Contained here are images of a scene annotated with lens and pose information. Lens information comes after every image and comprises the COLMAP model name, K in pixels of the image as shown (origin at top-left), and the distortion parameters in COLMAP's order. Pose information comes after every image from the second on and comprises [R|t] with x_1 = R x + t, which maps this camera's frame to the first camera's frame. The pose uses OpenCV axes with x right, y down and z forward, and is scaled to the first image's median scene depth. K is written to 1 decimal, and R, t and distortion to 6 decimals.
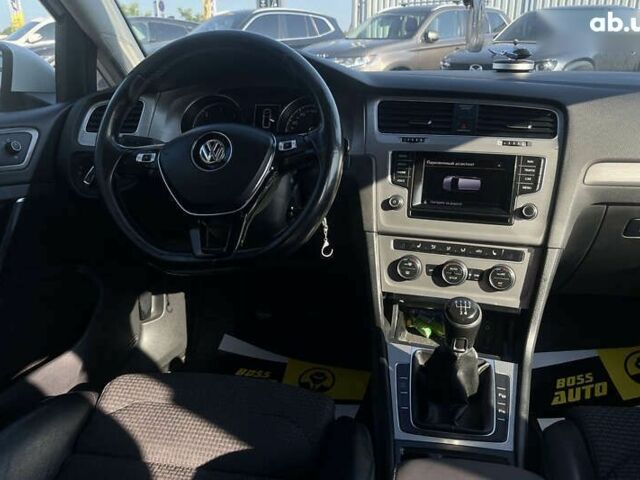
lens RADIAL K [[581.1, 0, 320.0], [0, 581.1, 240.0], [0, 0, 1]] dist [0.022141, 0.012696]
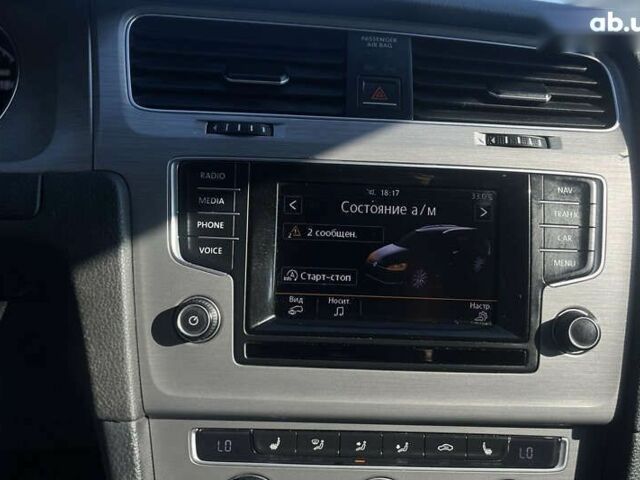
lens RADIAL K [[581.1, 0, 320.0], [0, 581.1, 240.0], [0, 0, 1]] dist [0.022141, 0.012696]
pose [[0.940432, -0.043391, 0.337200, 0.087554], [0.052125, 0.998498, -0.016887, -0.100264], [-0.335961, 0.033458, 0.941281, 0.675988]]
